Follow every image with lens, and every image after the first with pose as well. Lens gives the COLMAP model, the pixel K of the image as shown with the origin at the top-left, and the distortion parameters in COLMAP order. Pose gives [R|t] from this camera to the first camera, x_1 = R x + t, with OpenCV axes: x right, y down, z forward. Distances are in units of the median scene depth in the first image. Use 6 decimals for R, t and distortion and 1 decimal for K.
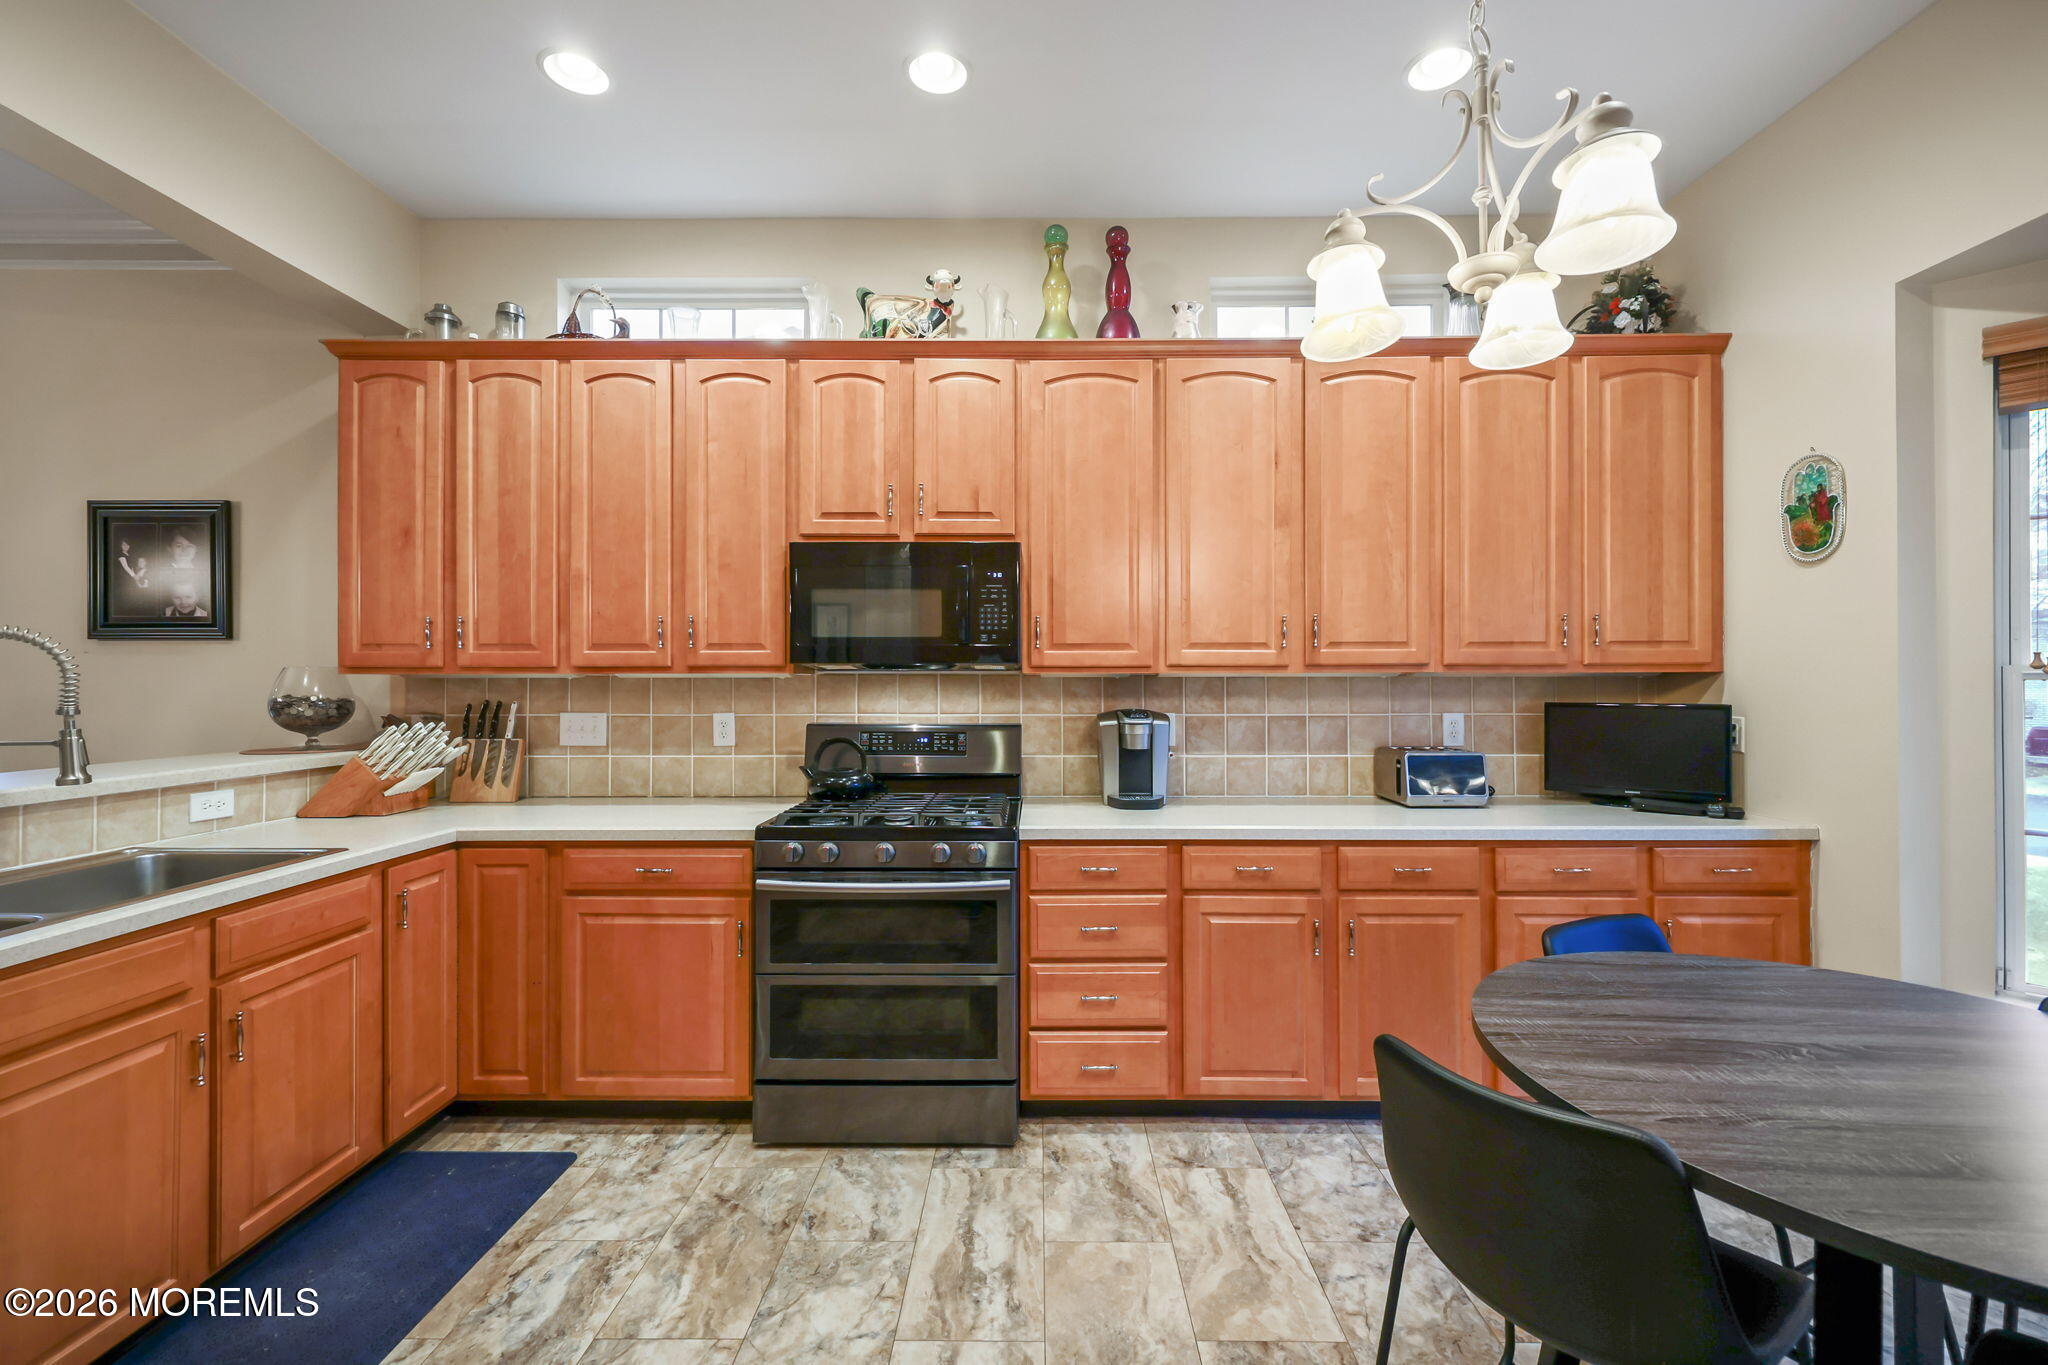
lens RADIAL K [[839.9, 0, 1024.0], [0, 839.9, 682.5], [0, 0, 1]] dist [0.002728, 0.000138]
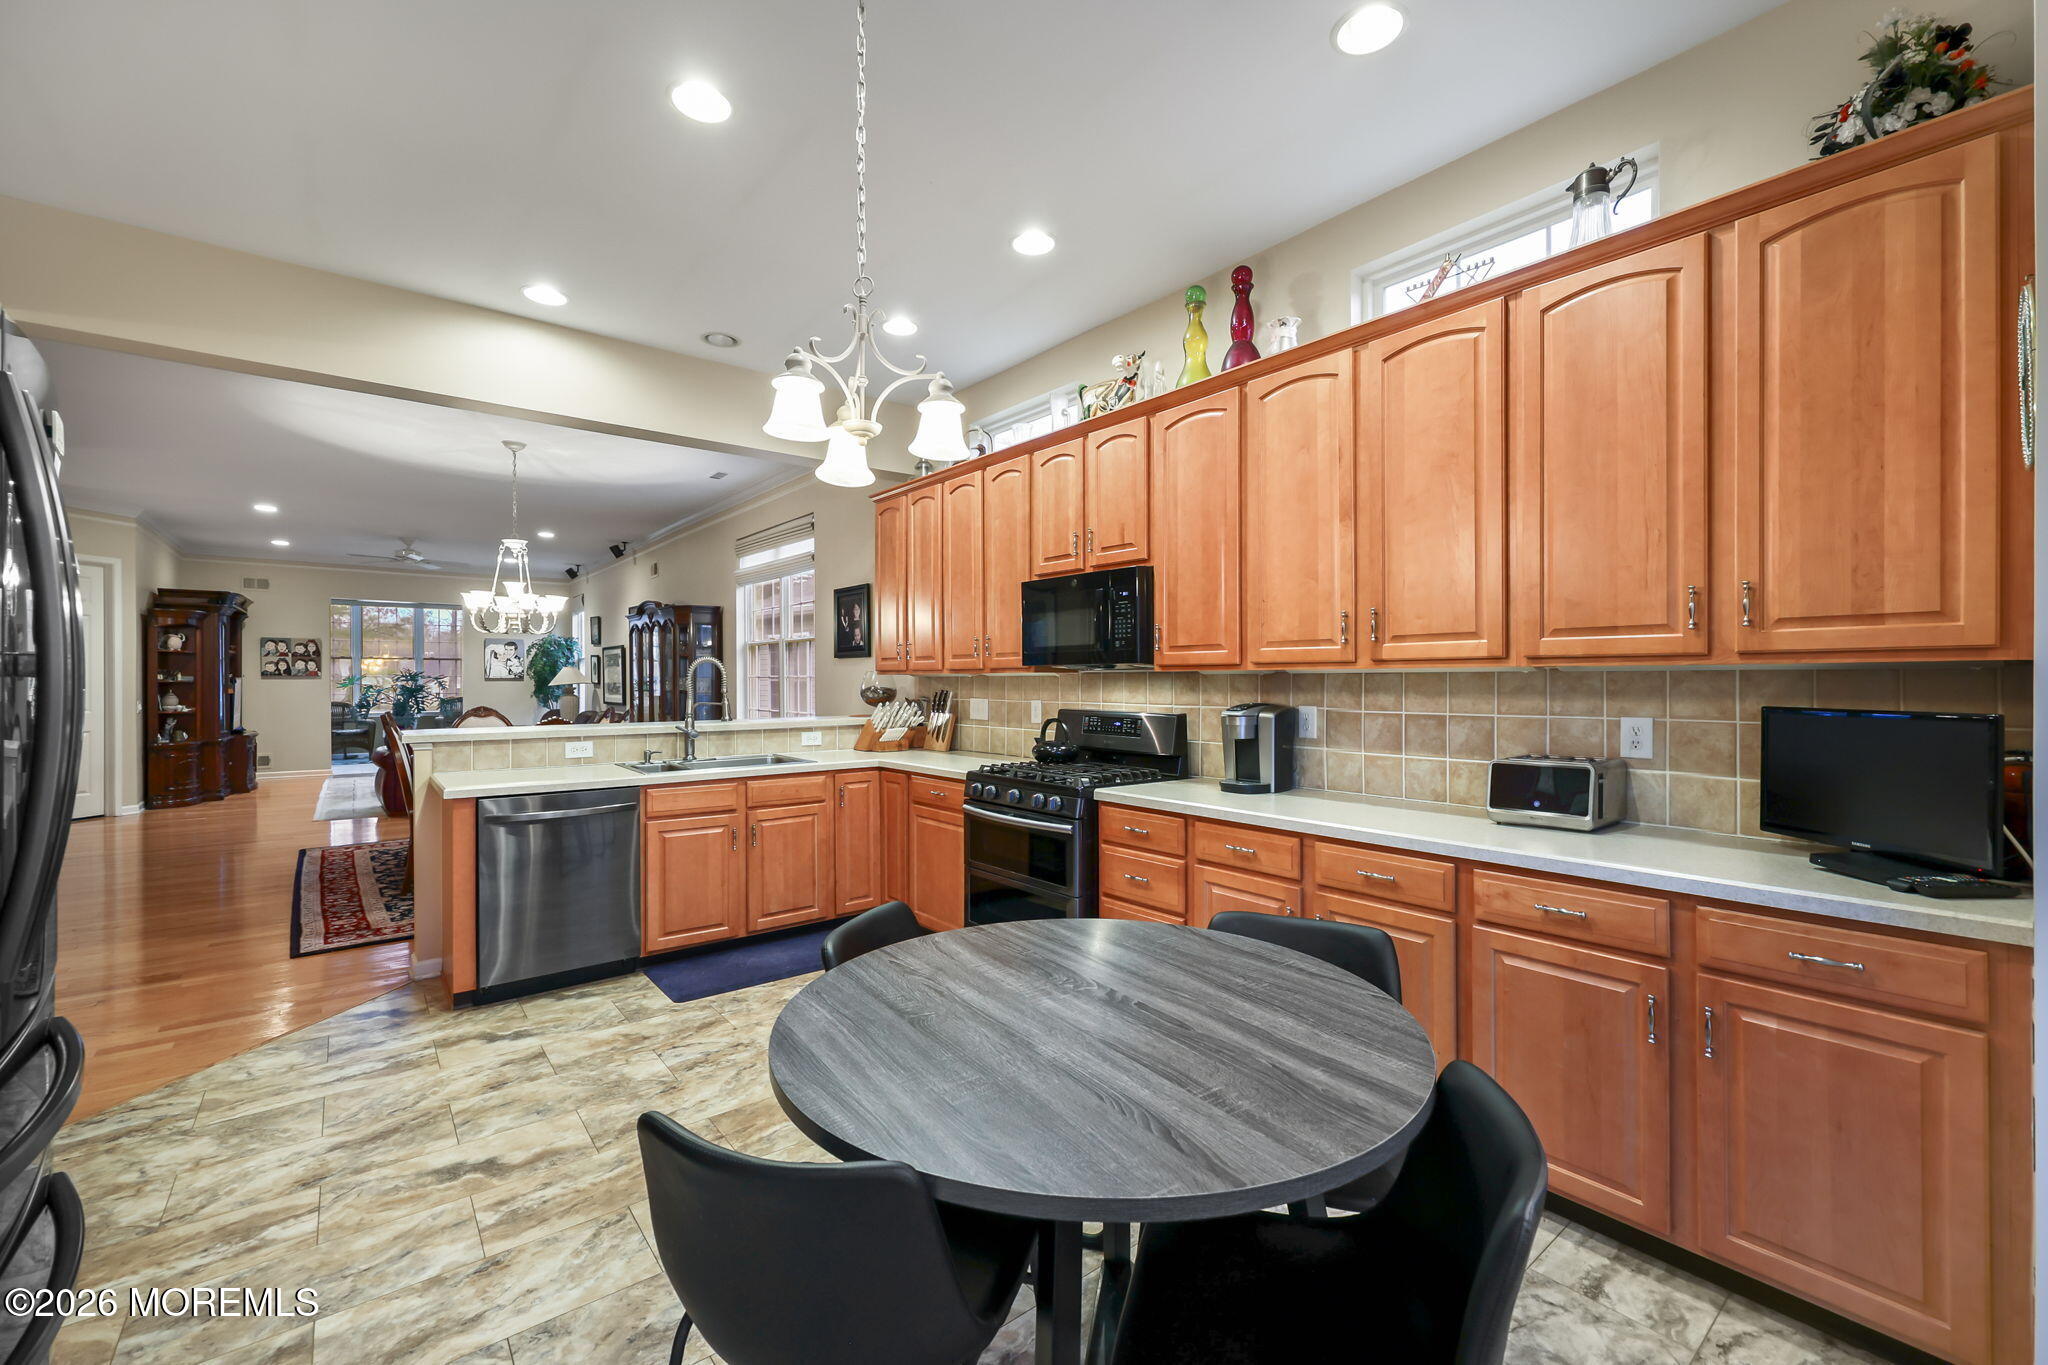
lens RADIAL K [[847.8, 0, 1031.7], [0, 847.8, 685.9], [0, 0, 1]] dist [0.000153, 0.000071]
pose [[0.635544, 0.005554, -0.772045, 0.842043], [0.002511, 0.999954, 0.009260, -0.001803], [0.772061, -0.007824, 0.635500, 0.080666]]
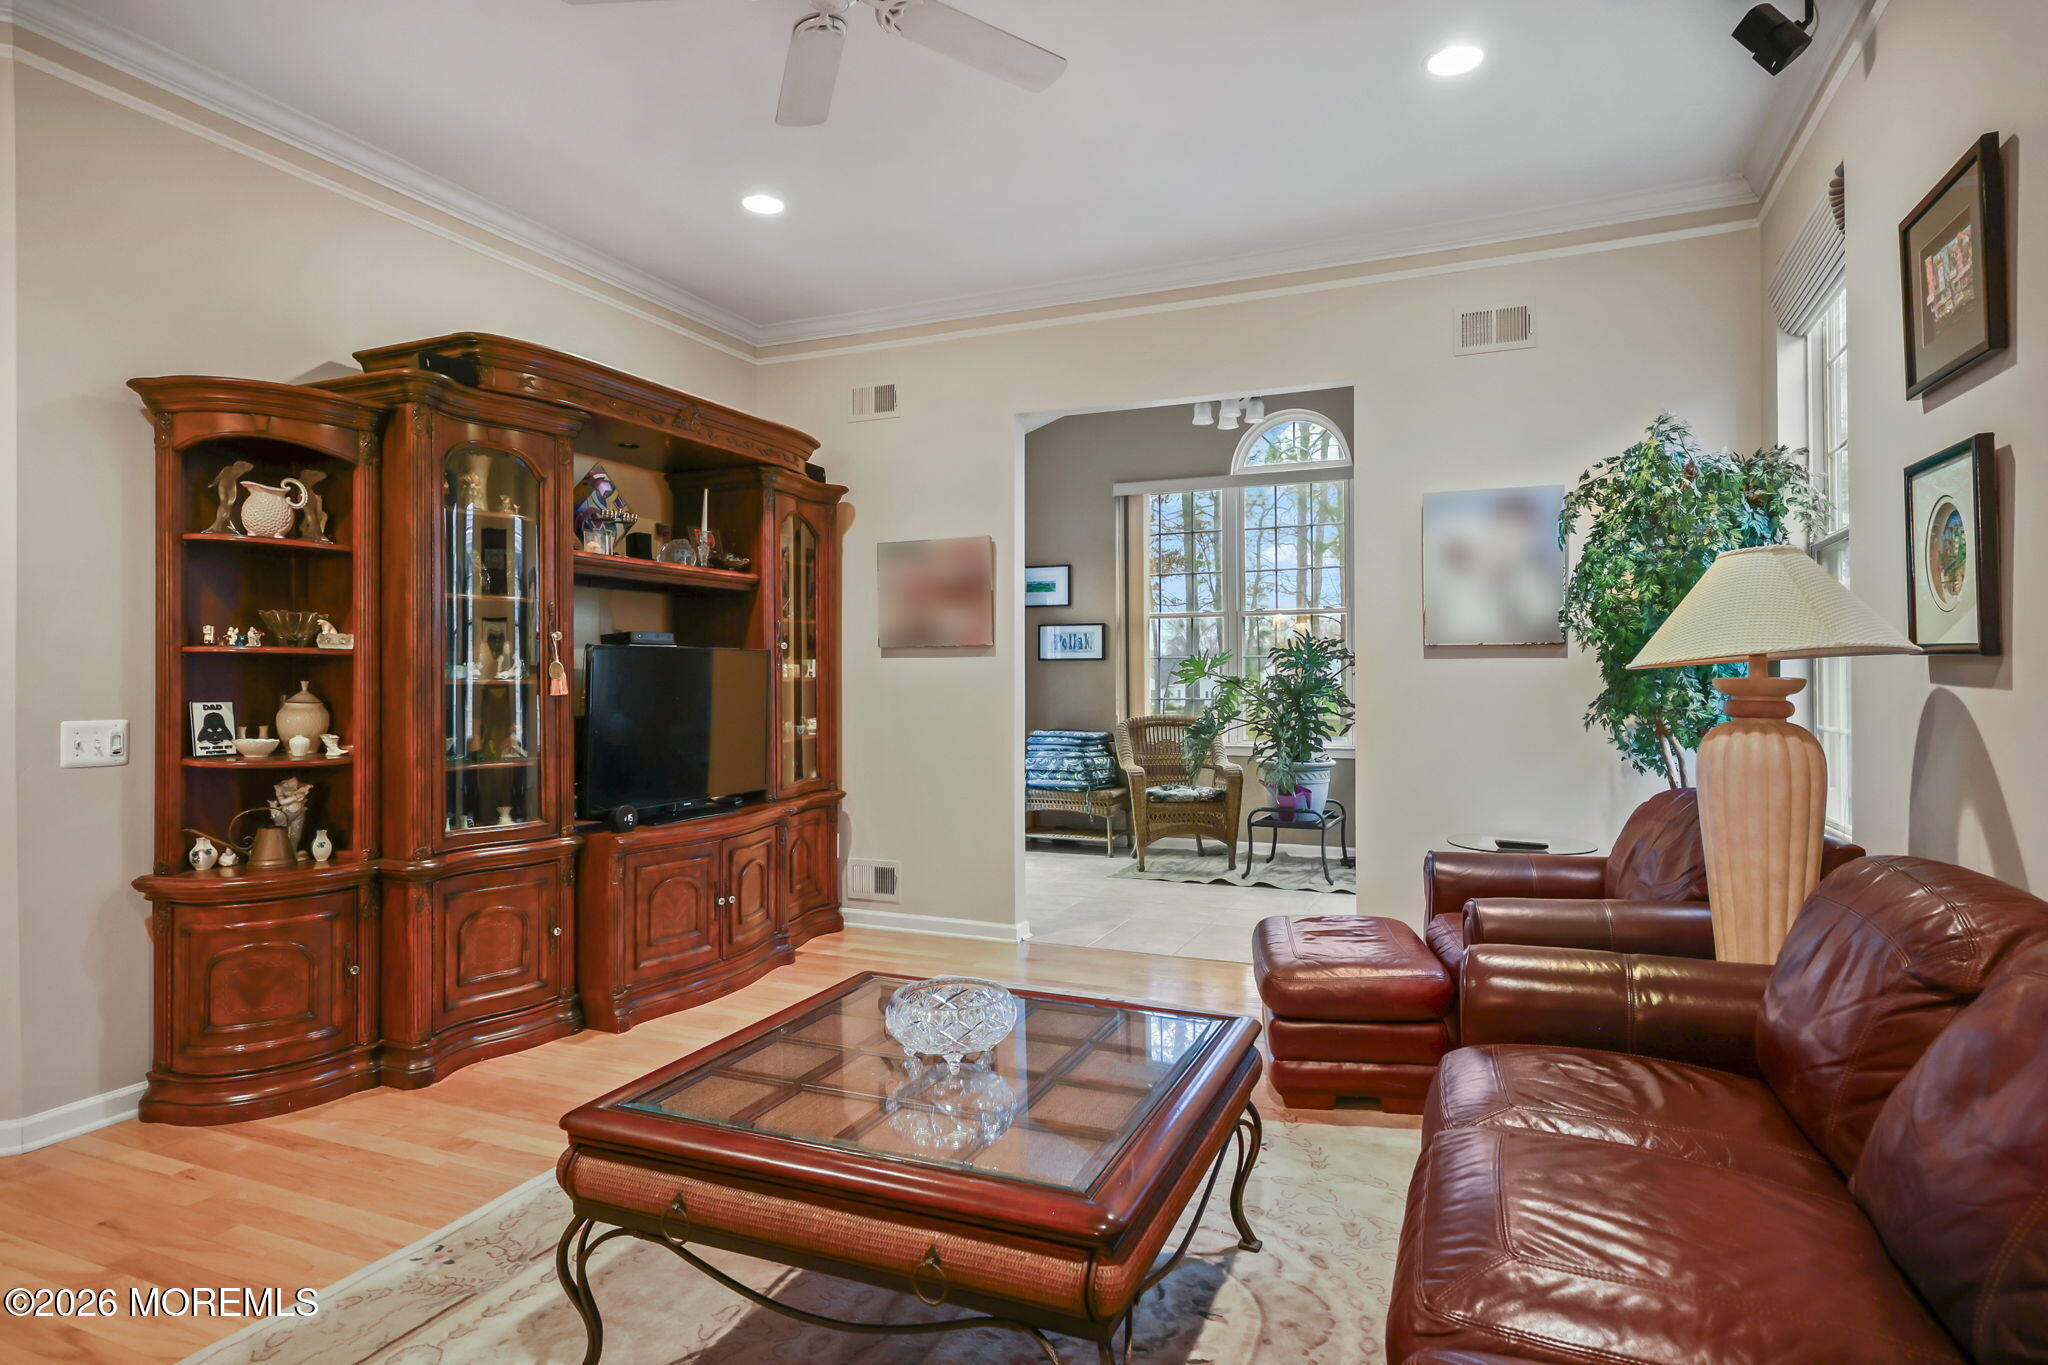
lens RADIAL K [[1116.7, 0, 1024.0], [0, 1116.7, 682.5], [0, 0, 1]] dist [-0.000260, -0.000448]
pose [[-0.384463, 0.002375, -0.923137, -2.983546], [0.006440, 0.999979, -0.000109, 0.041759], [0.923118, -0.005986, -0.384470, 0.812252]]
